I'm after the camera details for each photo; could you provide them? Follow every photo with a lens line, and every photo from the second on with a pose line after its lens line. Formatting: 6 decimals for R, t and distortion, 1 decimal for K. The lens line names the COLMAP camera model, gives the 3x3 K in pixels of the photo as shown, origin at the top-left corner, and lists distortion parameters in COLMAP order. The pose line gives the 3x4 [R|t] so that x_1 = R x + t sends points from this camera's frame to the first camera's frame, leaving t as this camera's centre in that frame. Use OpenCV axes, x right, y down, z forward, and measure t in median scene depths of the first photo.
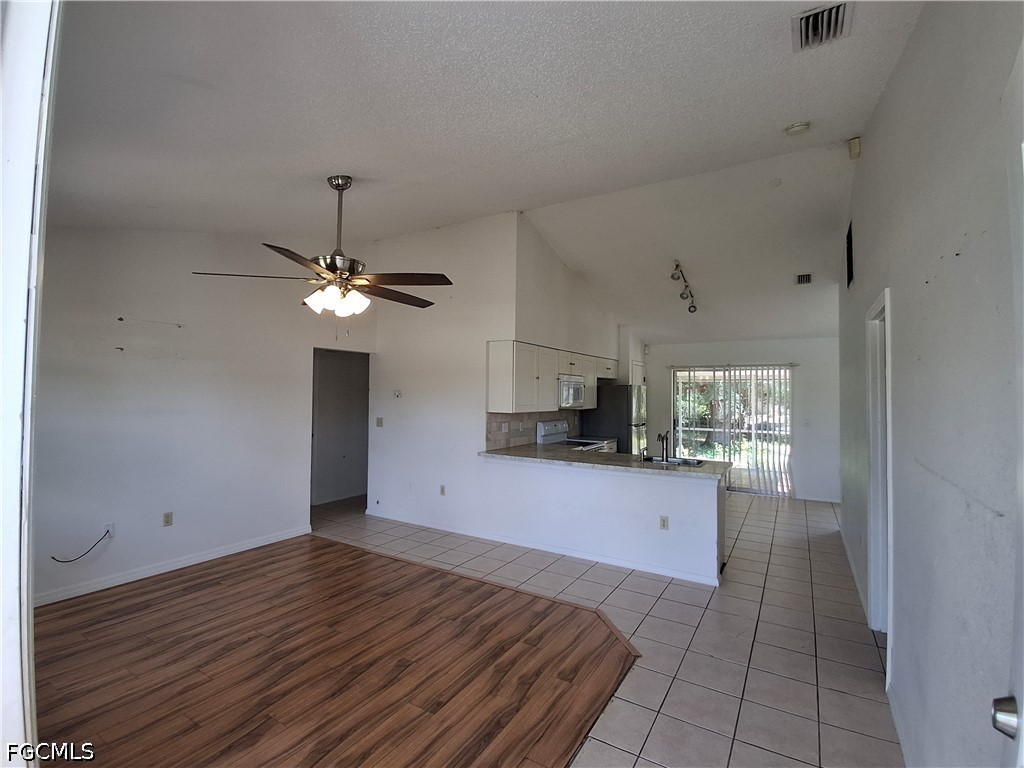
lens RADIAL K [[477.2, 0, 509.3], [0, 477.2, 383.5], [0, 0, 1]] dist [-0.008760, -0.003464]
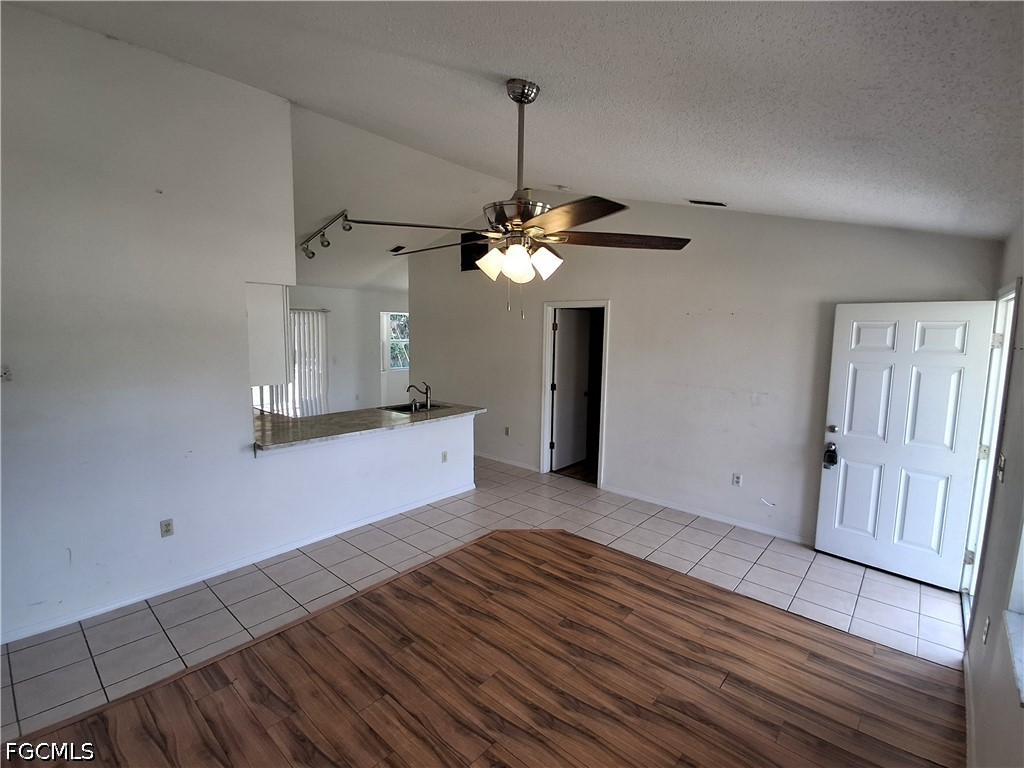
lens RADIAL K [[477.2, 0, 510.1], [0, 477.2, 379.2], [0, 0, 1]] dist [-0.008760, -0.003464]
pose [[0.167712, -0.118849, 0.978646, -1.048216], [-0.034777, 0.991375, 0.126355, -0.083052], [-0.985222, -0.055226, 0.162132, 0.830319]]
